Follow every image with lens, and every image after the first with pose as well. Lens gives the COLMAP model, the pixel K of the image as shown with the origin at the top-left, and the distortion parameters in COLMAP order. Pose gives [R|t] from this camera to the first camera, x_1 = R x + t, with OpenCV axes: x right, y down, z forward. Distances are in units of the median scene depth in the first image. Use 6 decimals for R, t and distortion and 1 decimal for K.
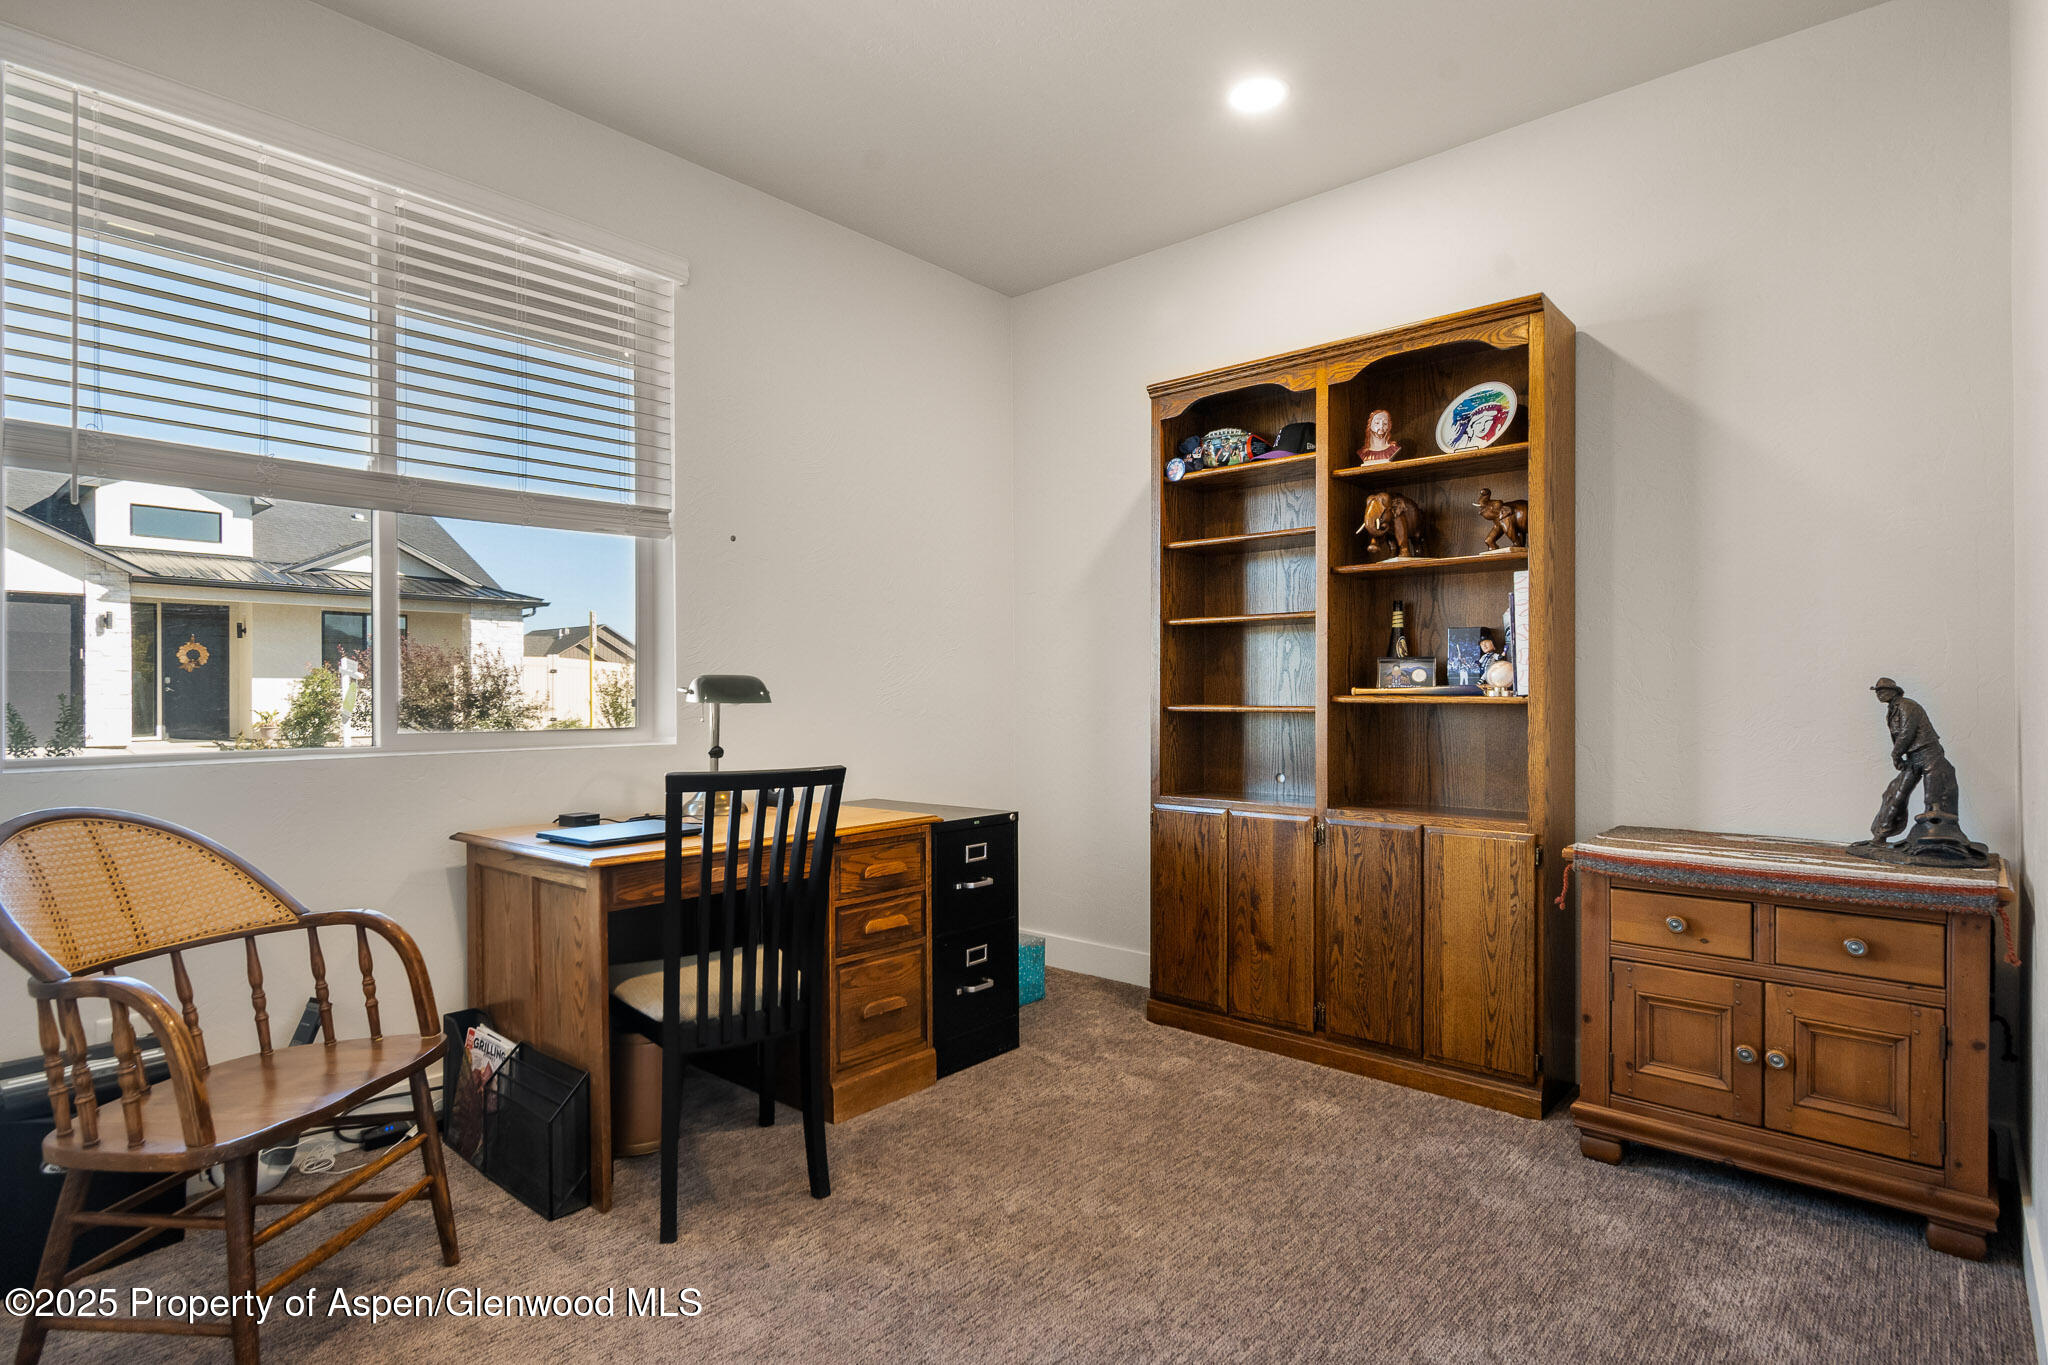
lens RADIAL K [[1041.8, 0, 1022.8], [0, 1041.8, 690.3], [0, 0, 1]] dist [-0.001309, -0.001213]
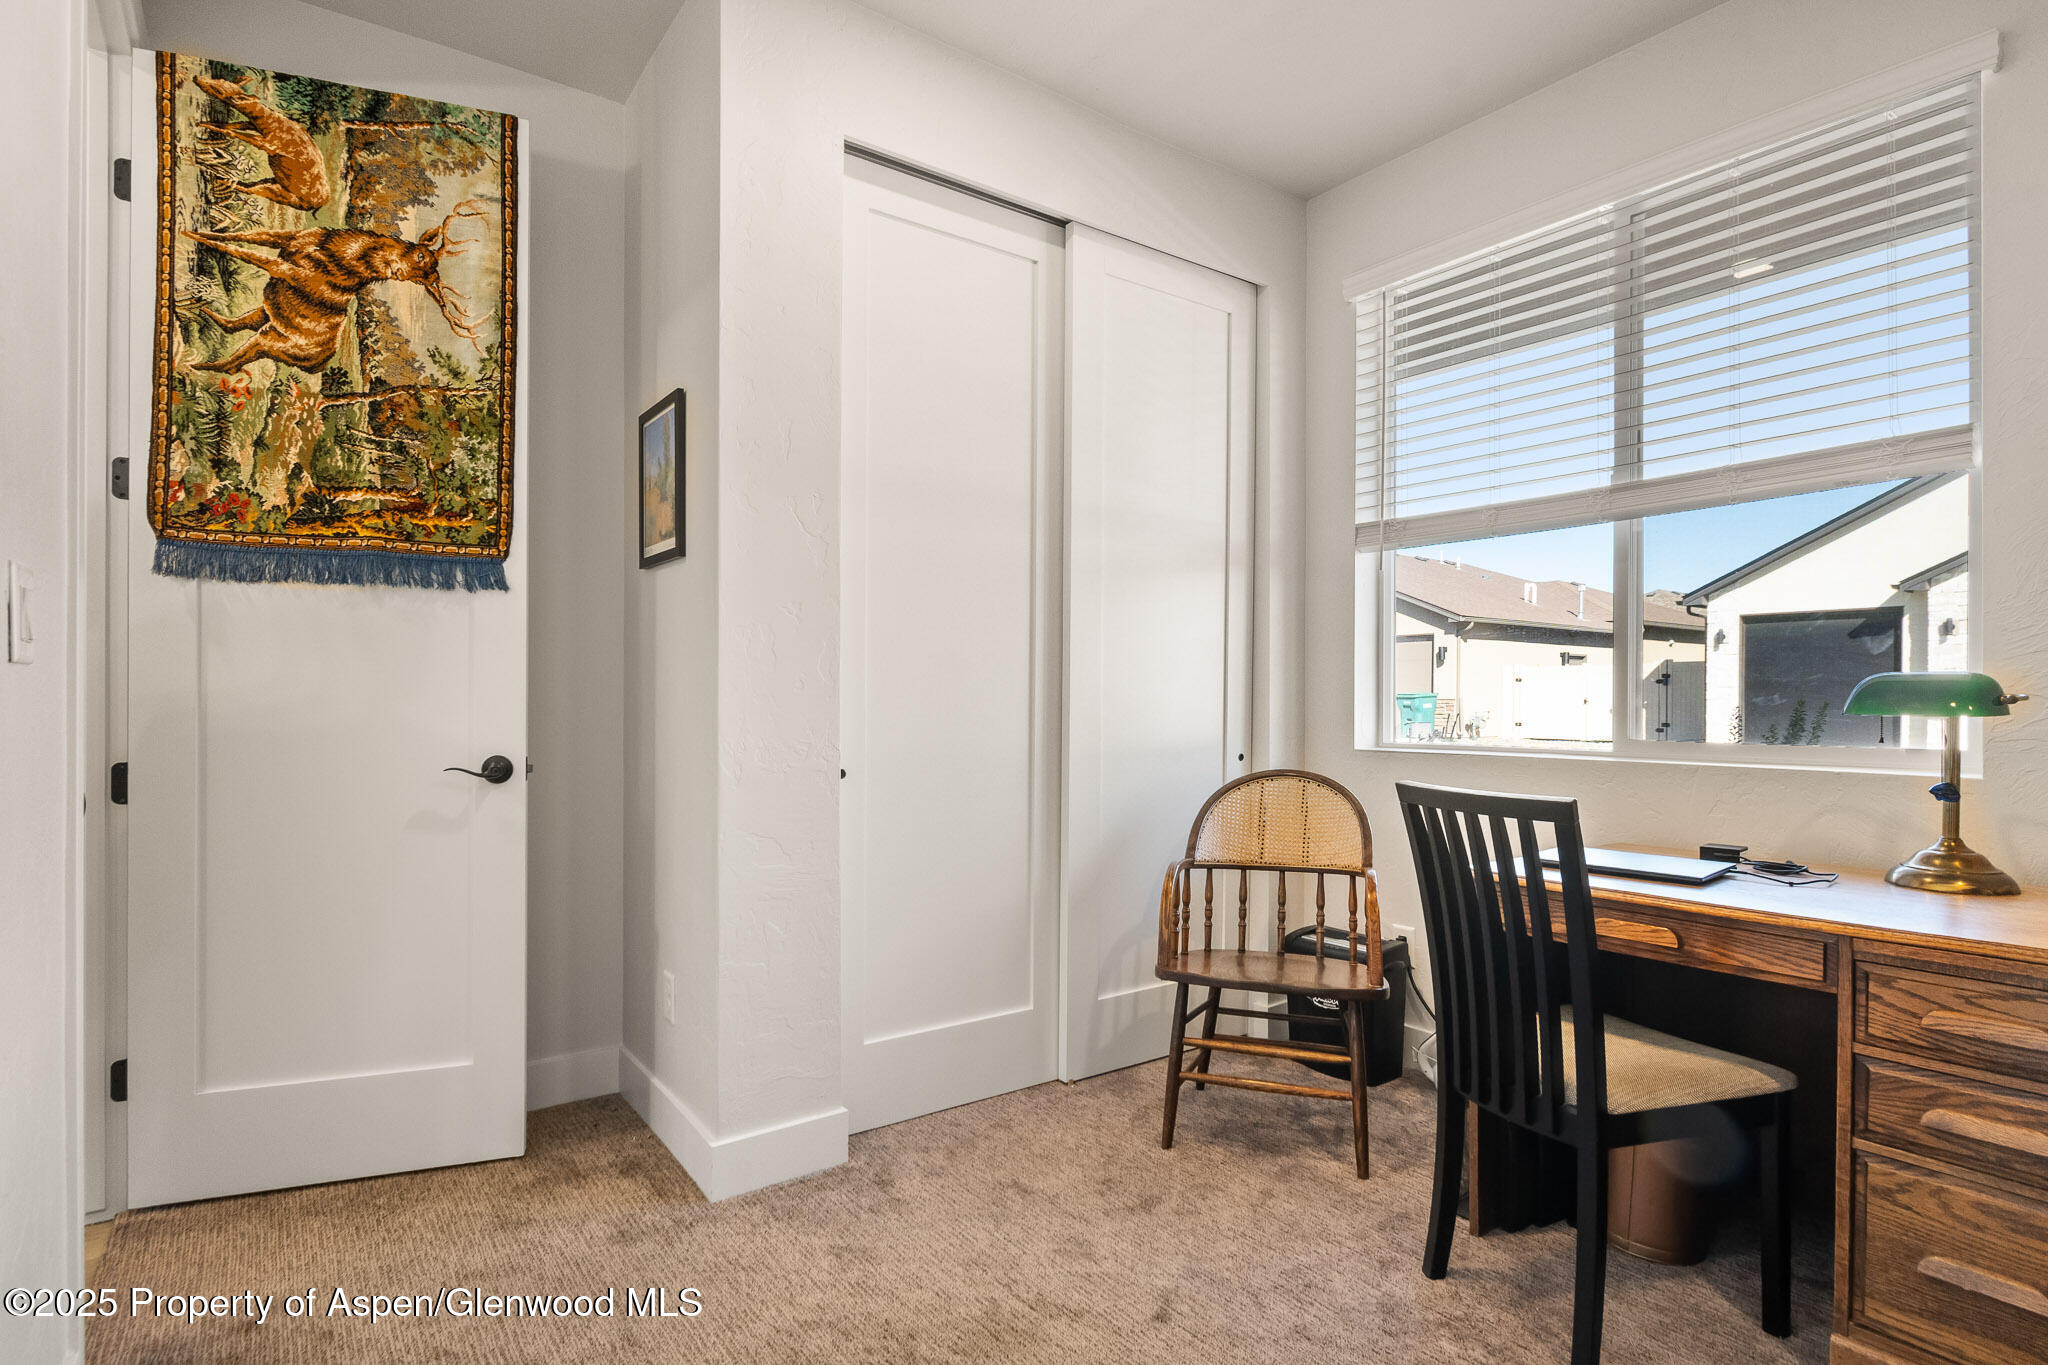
lens RADIAL K [[1041.8, 0, 1024.2], [0, 1041.8, 692.5], [0, 0, 1]] dist [-0.001309, -0.001213]
pose [[-0.222578, -0.003331, -0.974909, 0.514489], [0.001695, 0.999991, -0.003804, -0.000272], [0.974913, -0.002499, -0.222571, 0.655802]]
